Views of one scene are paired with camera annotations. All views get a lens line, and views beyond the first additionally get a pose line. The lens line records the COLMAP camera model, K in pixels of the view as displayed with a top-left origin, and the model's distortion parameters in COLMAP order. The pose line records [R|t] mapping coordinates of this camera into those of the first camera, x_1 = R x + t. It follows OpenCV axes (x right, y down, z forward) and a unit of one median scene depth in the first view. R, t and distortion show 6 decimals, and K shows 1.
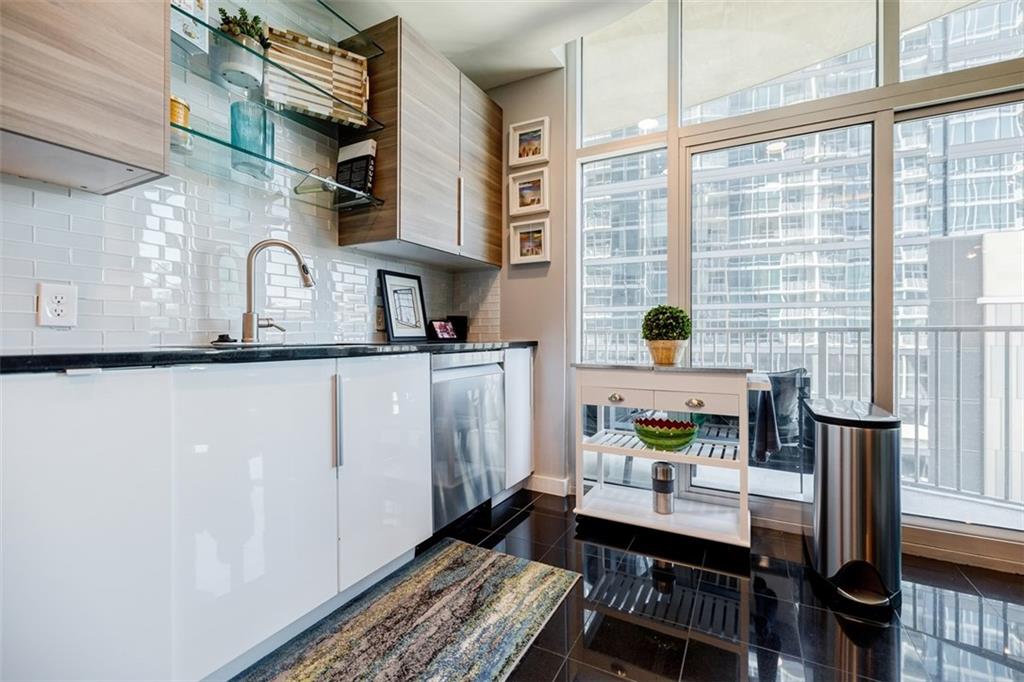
lens RADIAL K [[440.0, 0, 527.4], [0, 440.0, 335.0], [0, 0, 1]] dist [-0.000827, -0.000087]
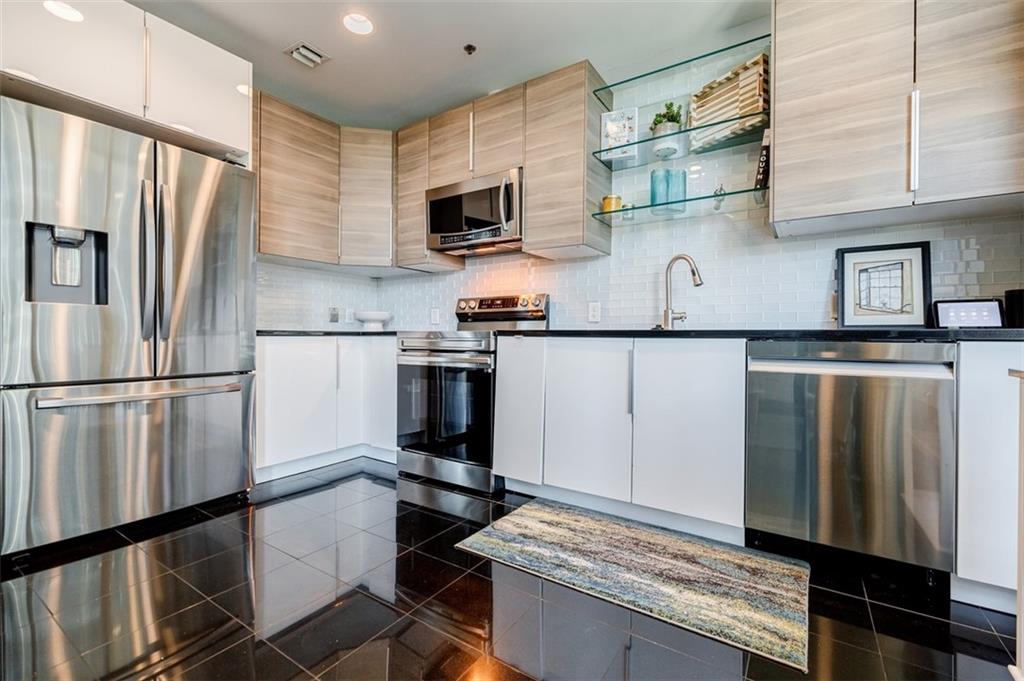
lens RADIAL K [[440.0, 0, 505.5], [0, 440.0, 335.9], [0, 0, 1]] dist [-0.000827, -0.000087]
pose [[-0.131322, -0.002374, -0.991337, 0.610785], [-0.006774, 0.999976, -0.001497, 0.029295], [0.991317, 0.006519, -0.131334, 0.457571]]
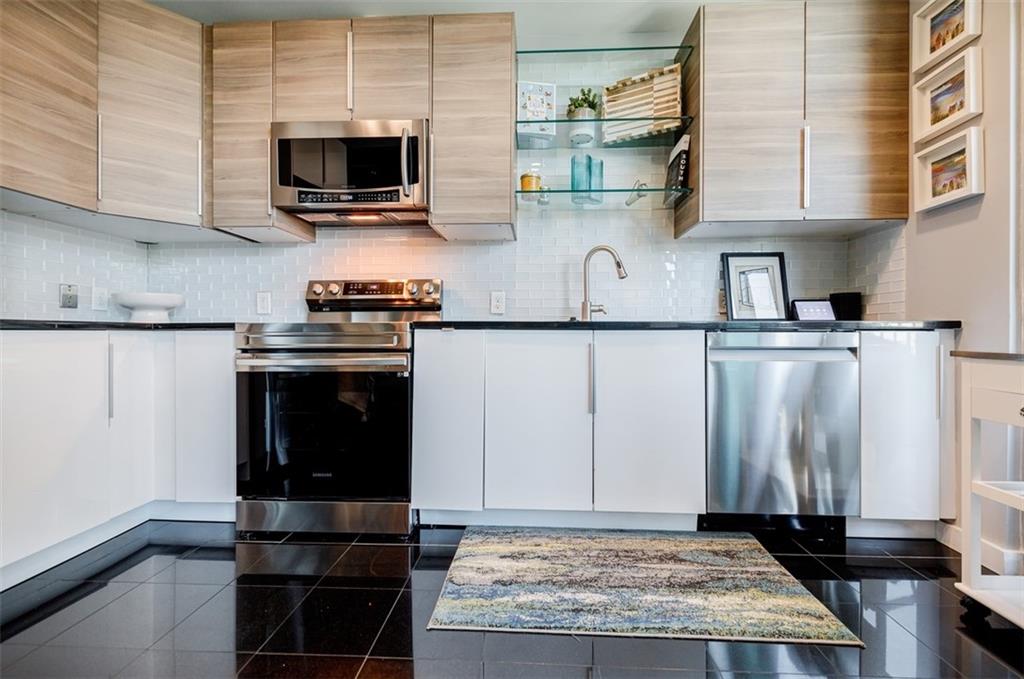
lens RADIAL K [[440.0, 0, 509.1], [0, 440.0, 332.3], [0, 0, 1]] dist [-0.000827, -0.000087]
pose [[0.398241, -0.001850, -0.917279, 0.391473], [-0.000616, 0.999997, -0.002284, 0.035710], [0.917280, 0.001475, 0.398239, 0.147192]]
